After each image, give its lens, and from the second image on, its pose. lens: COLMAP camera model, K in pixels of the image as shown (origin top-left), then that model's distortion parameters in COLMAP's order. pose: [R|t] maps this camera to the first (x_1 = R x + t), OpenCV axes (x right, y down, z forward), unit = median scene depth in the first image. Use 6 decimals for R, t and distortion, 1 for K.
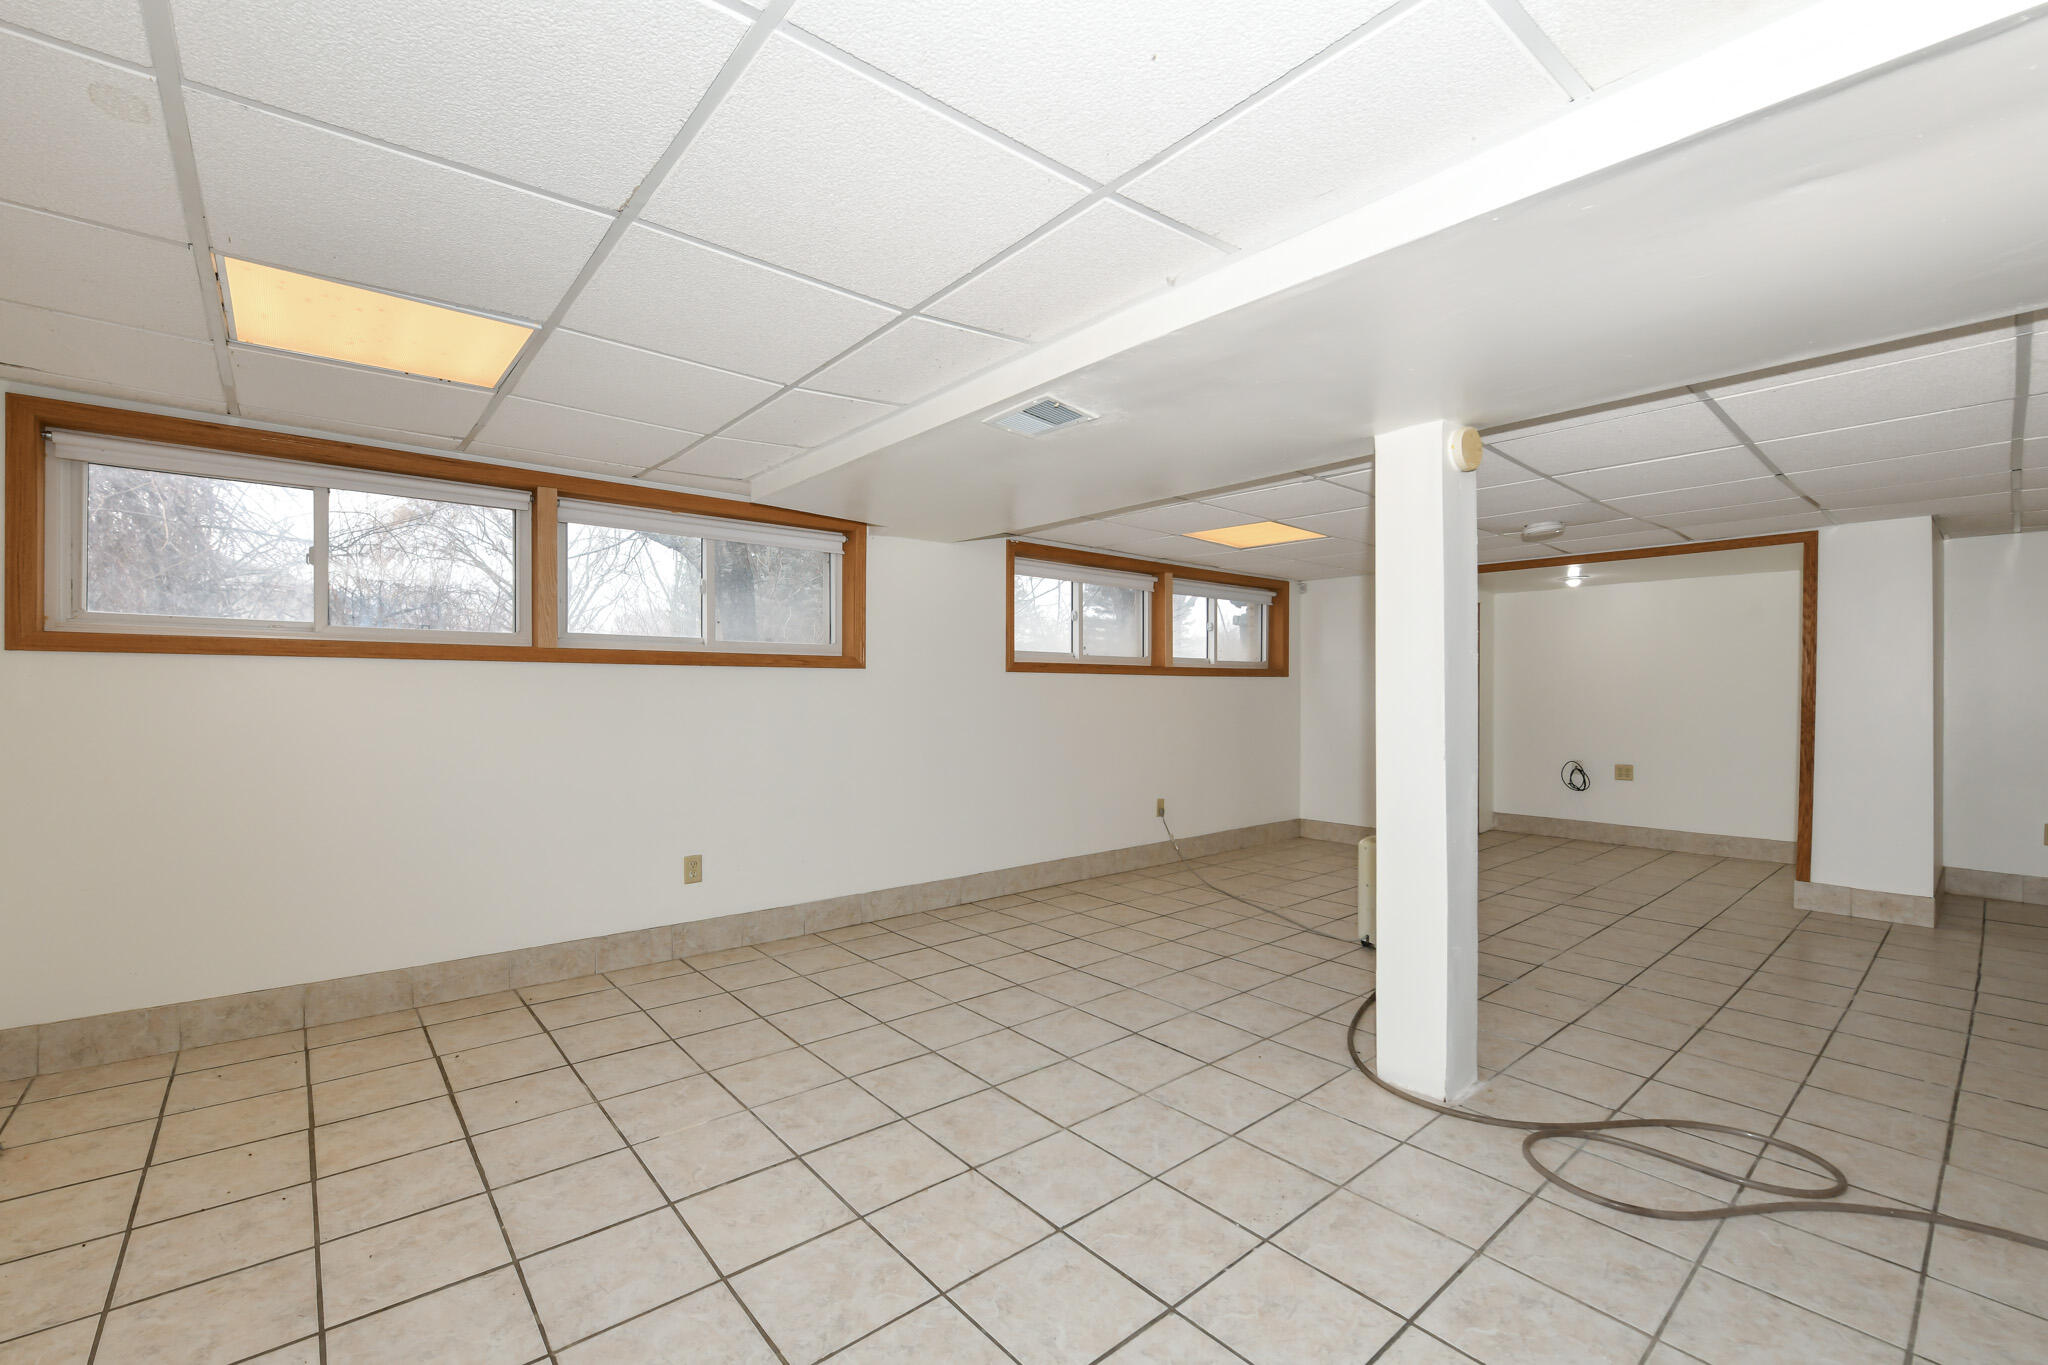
lens RADIAL K [[830.0, 0, 1024.0], [0, 830.0, 682.5], [0, 0, 1]] dist [-0.011597, 0.000057]
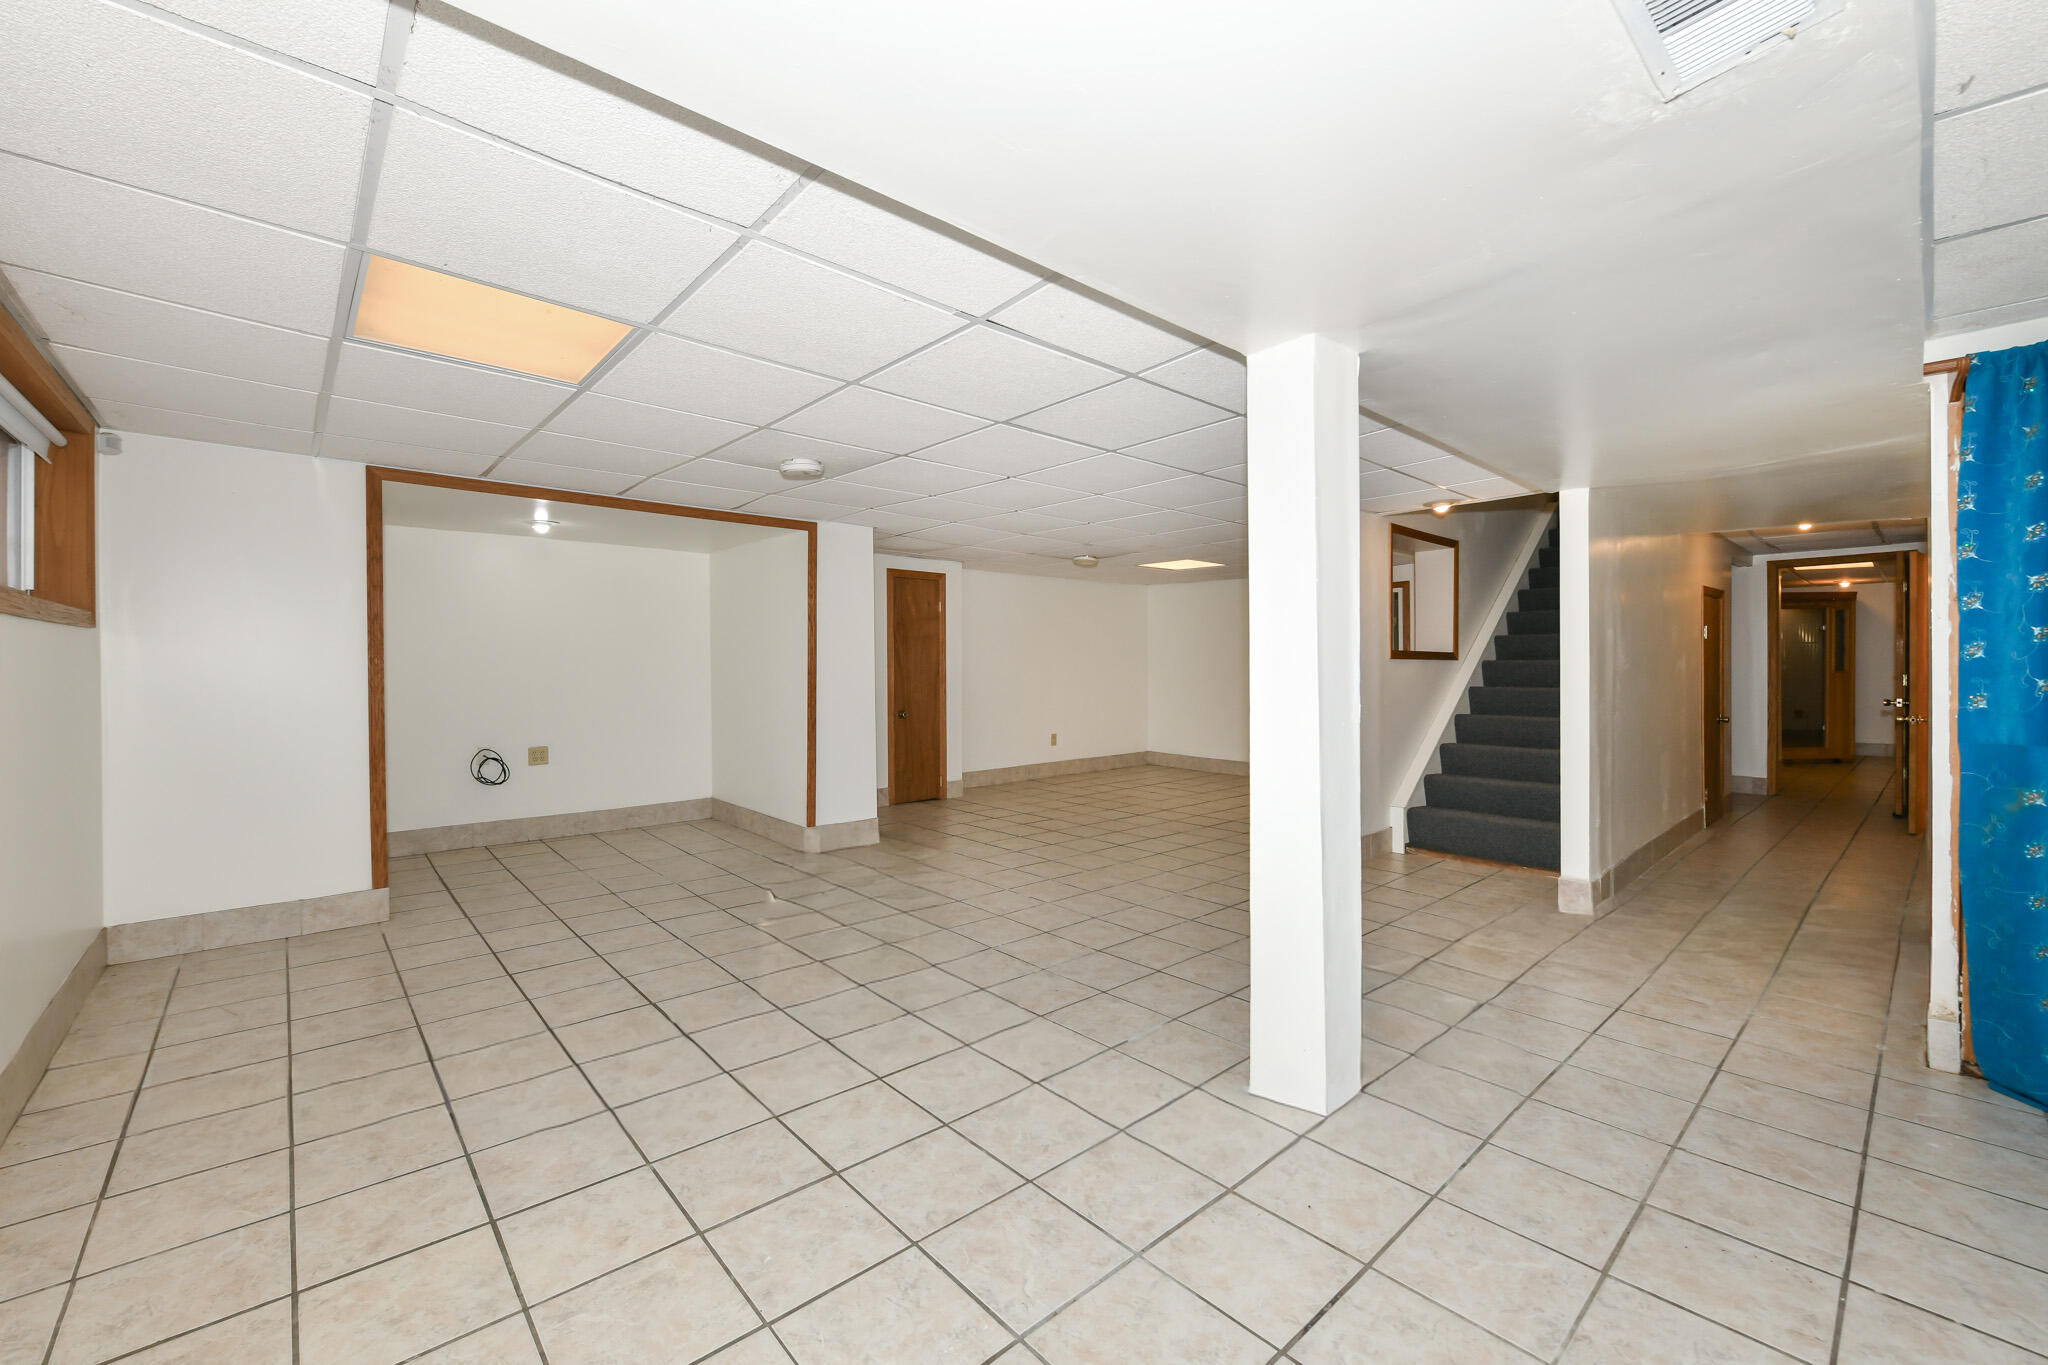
lens RADIAL K [[840.3, 0, 1008.0], [0, 840.3, 675.2], [0, 0, 1]] dist [-0.005000, -0.000229]
pose [[-0.005383, -0.012524, 0.999907, -0.222552], [-0.009129, 0.999881, 0.012475, 0.012636], [-0.999944, -0.009061, -0.005497, 0.734345]]
